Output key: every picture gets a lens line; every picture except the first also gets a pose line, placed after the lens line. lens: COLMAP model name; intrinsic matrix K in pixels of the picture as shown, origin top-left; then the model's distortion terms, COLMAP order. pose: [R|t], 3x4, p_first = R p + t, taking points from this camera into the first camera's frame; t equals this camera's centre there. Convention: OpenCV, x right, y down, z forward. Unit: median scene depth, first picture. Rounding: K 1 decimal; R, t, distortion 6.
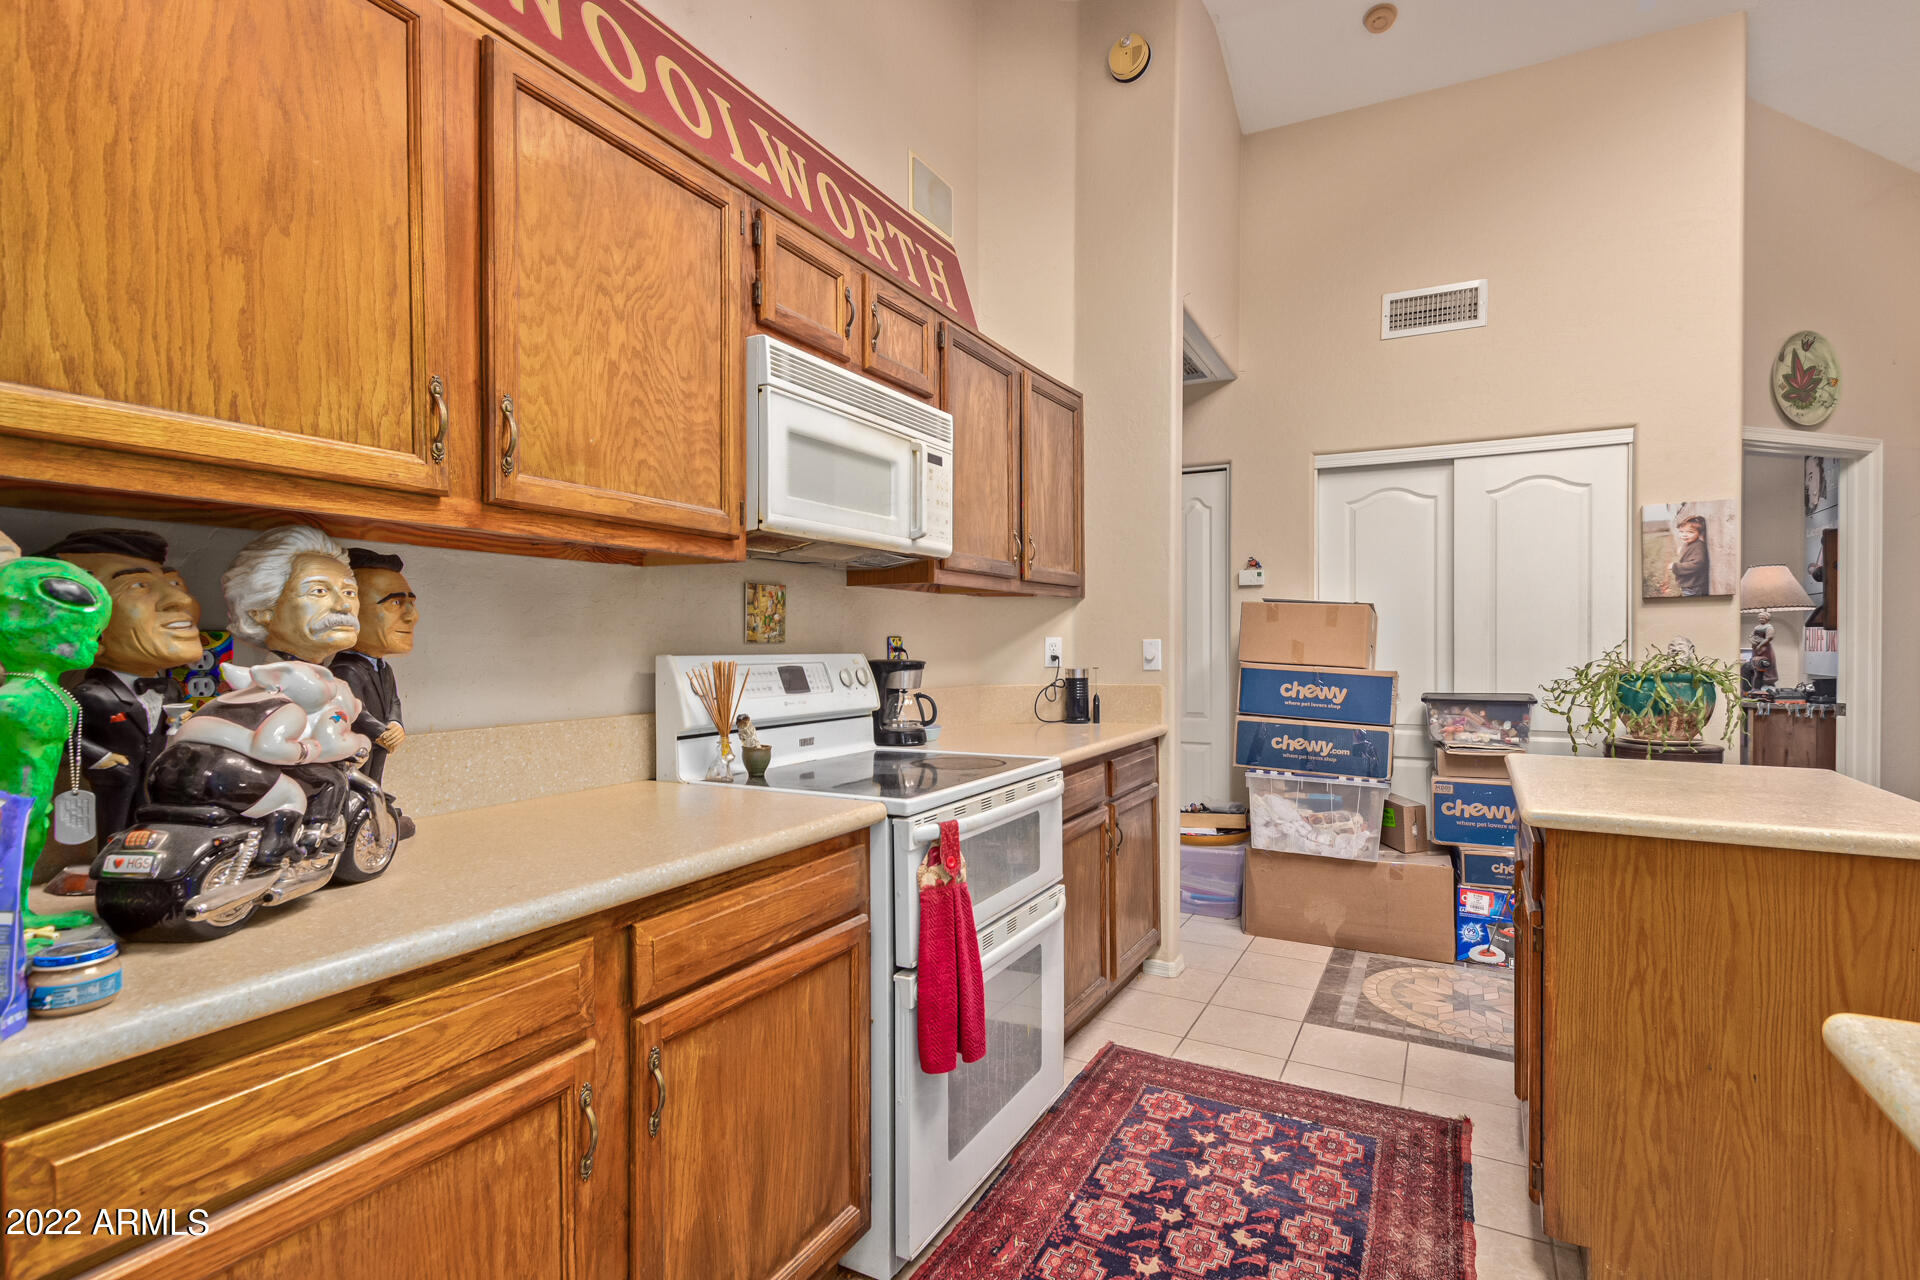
lens RADIAL K [[947.1, 0, 960.0], [0, 947.1, 640.0], [0, 0, 1]] dist [0.025550, 0.000121]
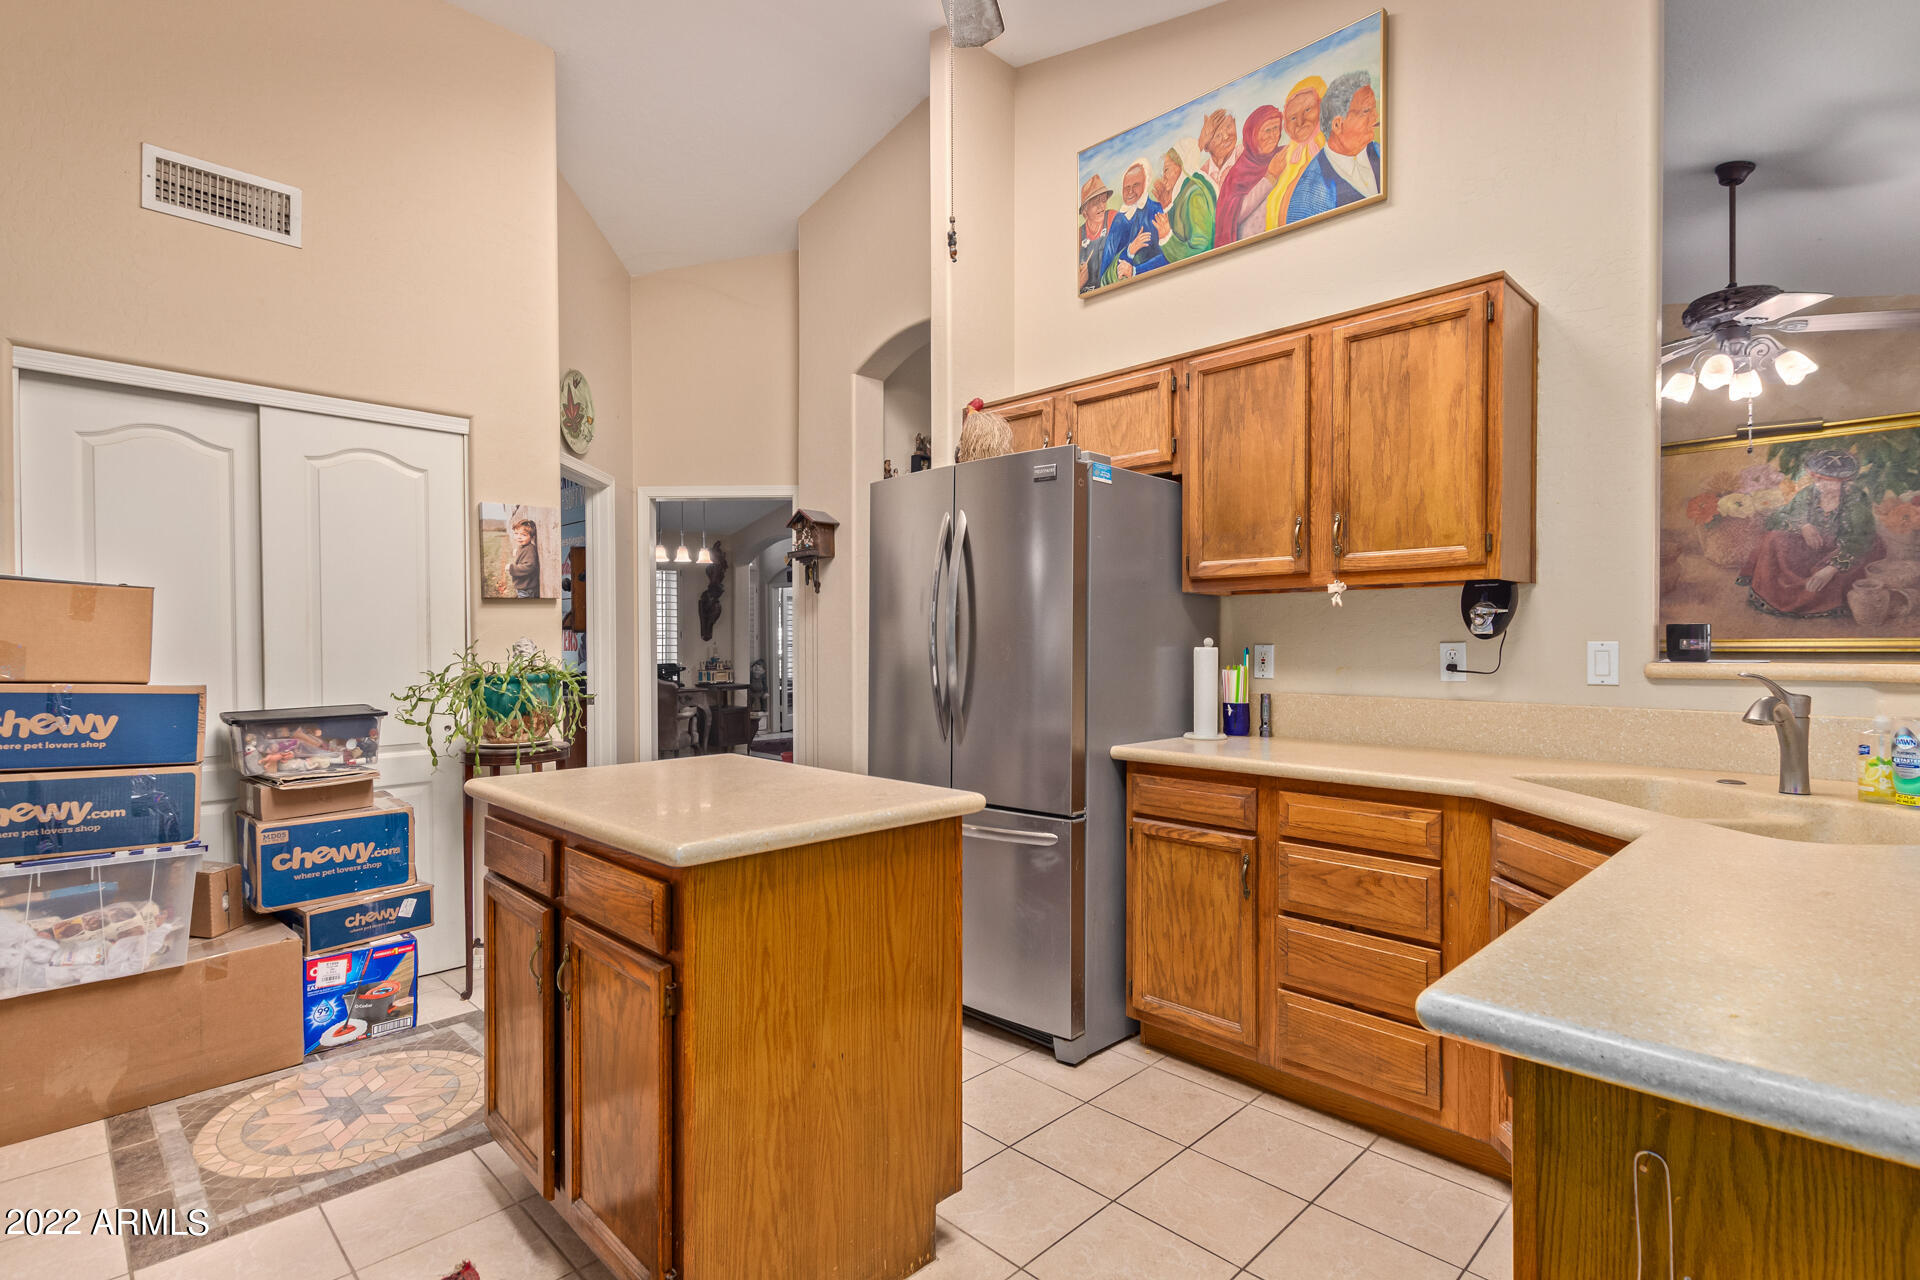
lens RADIAL K [[914.0, 0, 972.3], [0, 914.0, 649.6], [0, 0, 1]] dist [0.021535, -0.008970]
pose [[0.276699, -0.009535, 0.960909, -0.044491], [0.000759, 0.999953, 0.009704, 0.000078], [-0.960956, -0.001956, 0.276694, 0.274608]]
